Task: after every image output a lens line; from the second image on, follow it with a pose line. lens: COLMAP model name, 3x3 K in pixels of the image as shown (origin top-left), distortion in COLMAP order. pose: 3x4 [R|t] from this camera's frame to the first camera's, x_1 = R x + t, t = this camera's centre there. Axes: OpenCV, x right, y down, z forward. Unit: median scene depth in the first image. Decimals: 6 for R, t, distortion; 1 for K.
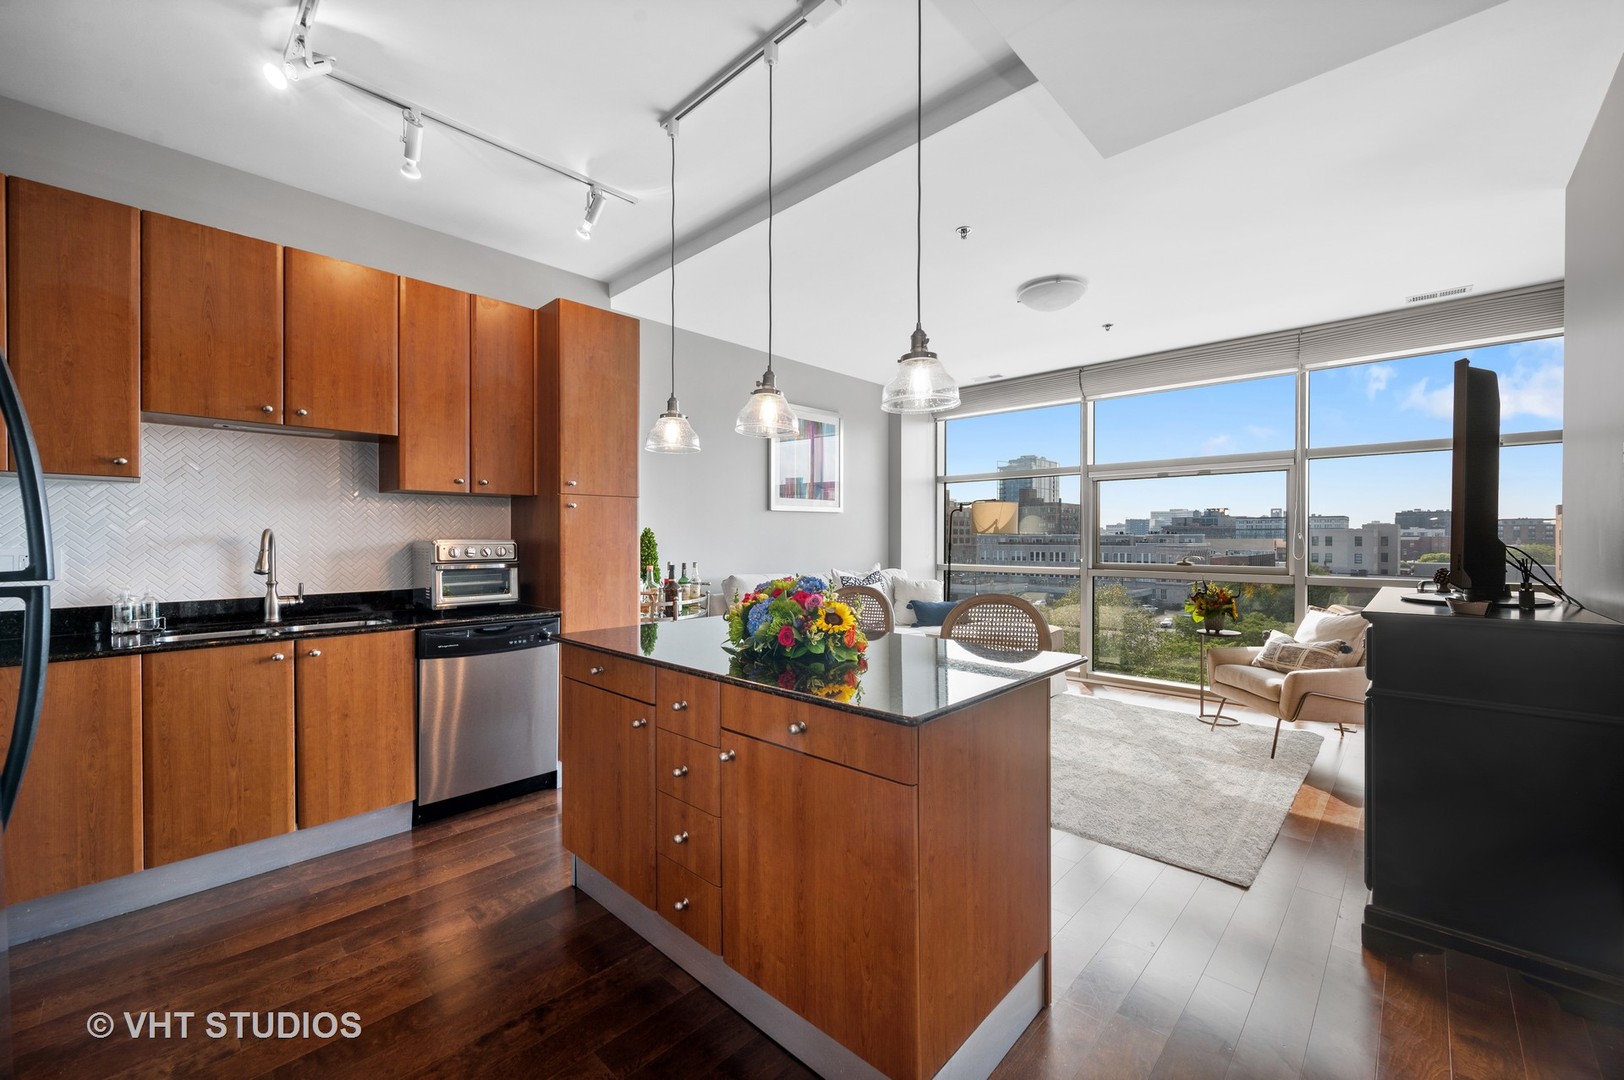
lens RADIAL K [[643.6, 0, 812.7], [0, 643.6, 535.8], [0, 0, 1]] dist [-0.001700, -0.000200]
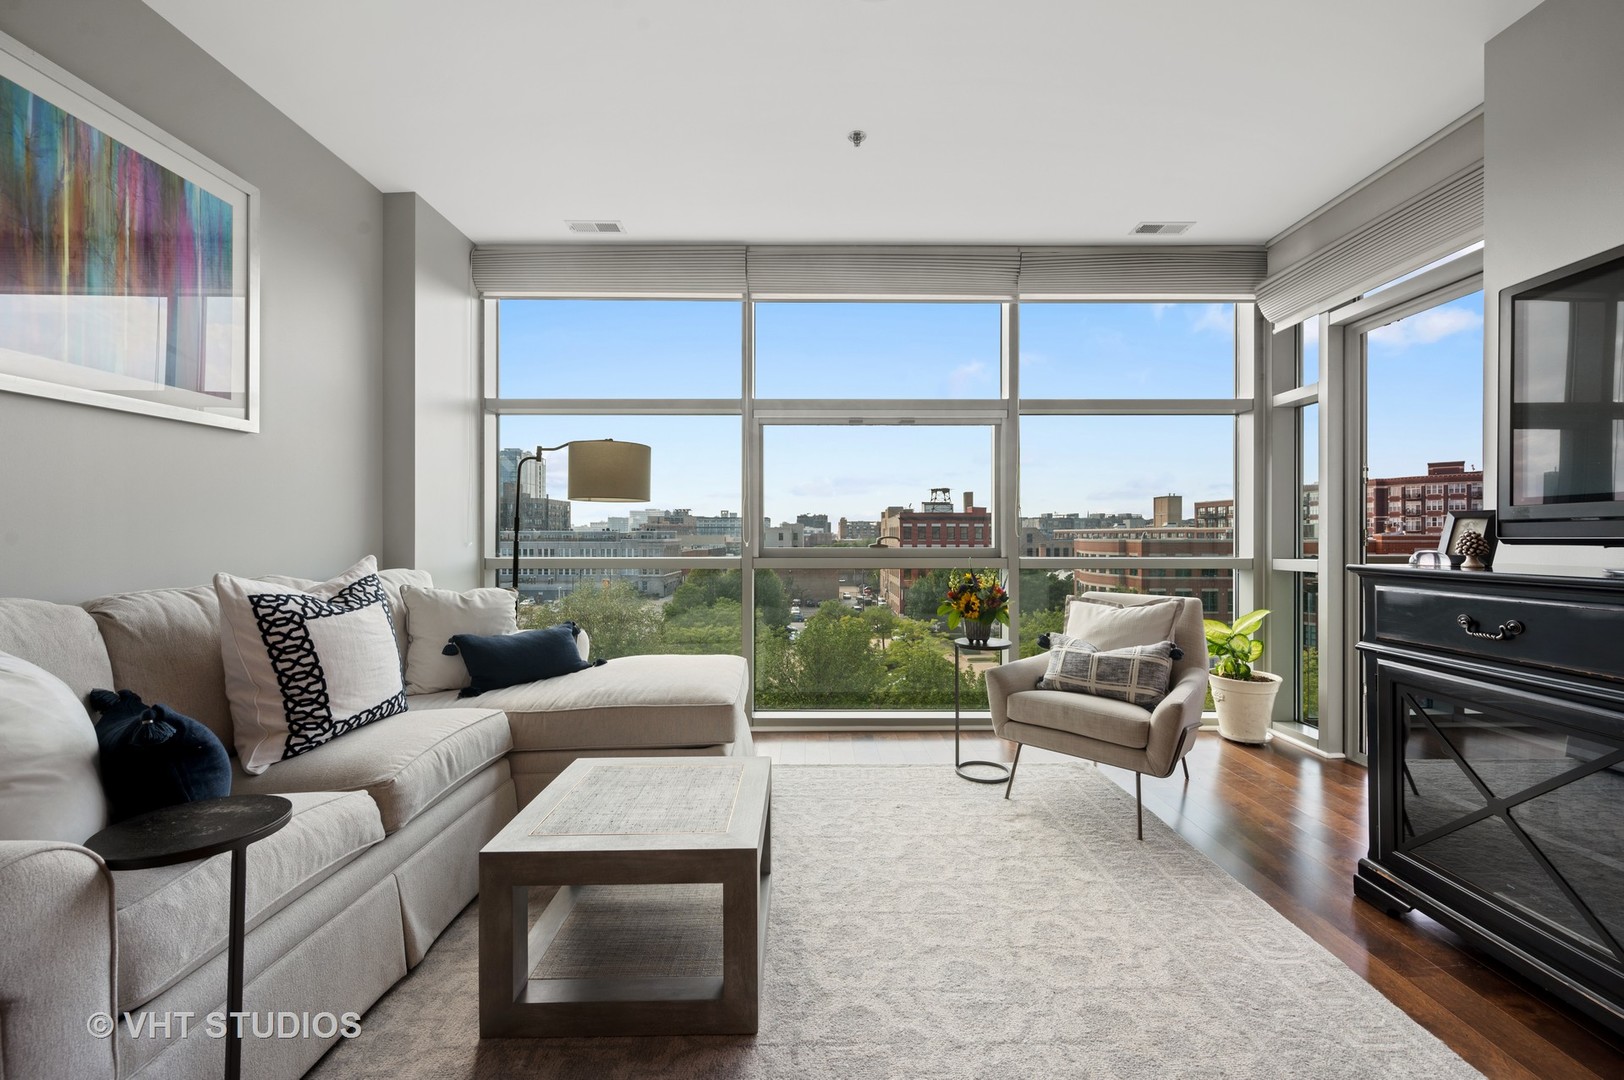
lens RADIAL K [[641.1, 0, 812.4], [0, 641.1, 532.3], [0, 0, 1]] dist [-0.000034, -0.000056]
pose [[0.723608, 0.001492, 0.690209, 0.027073], [-0.001225, 0.999999, -0.000877, 0.032187], [-0.690210, -0.000211, 0.723609, 0.597360]]
